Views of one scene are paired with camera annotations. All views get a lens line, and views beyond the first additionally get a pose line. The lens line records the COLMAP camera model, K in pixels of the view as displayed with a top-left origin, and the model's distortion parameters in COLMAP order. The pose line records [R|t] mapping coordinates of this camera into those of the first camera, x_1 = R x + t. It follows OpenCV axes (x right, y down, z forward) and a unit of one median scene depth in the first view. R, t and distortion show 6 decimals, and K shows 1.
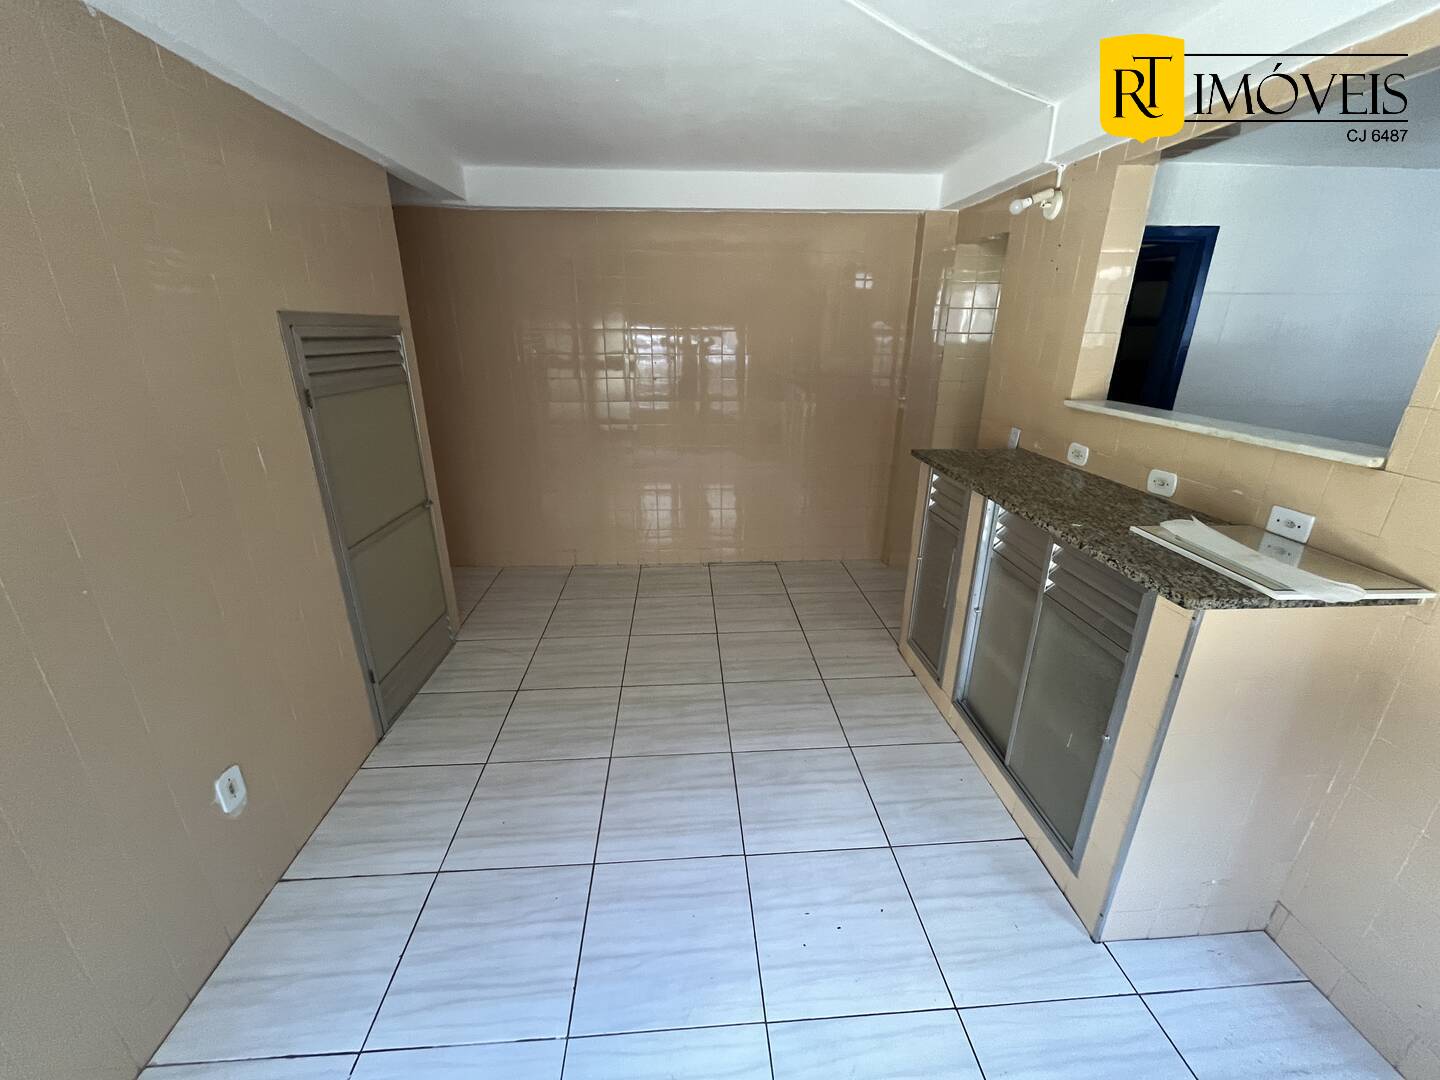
lens RADIAL K [[580.3, 0, 716.2], [0, 580.3, 540.1], [0, 0, 1]] dist [-0.003808, -0.000464]
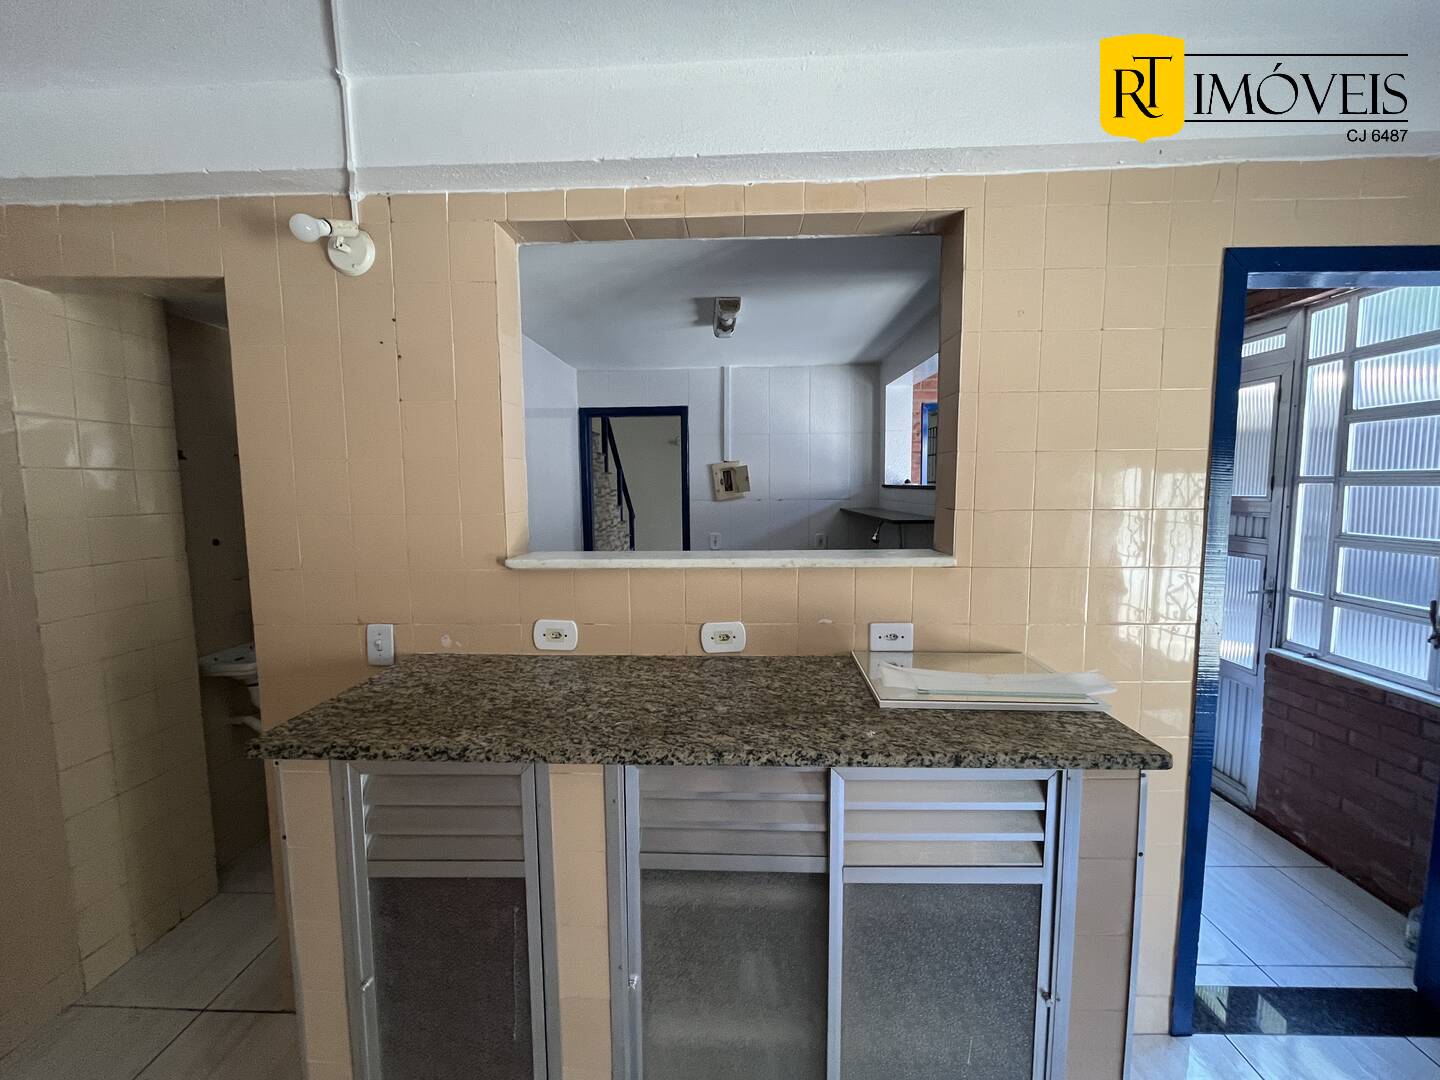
lens RADIAL K [[580.3, 0, 717.5], [0, 580.3, 539.4], [0, 0, 1]] dist [-0.003808, -0.000464]
pose [[0.095111, -0.099932, 0.990438, 0.010943], [0.350909, 0.934447, 0.060585, -0.229429], [-0.931567, 0.341792, 0.123944, 0.732764]]
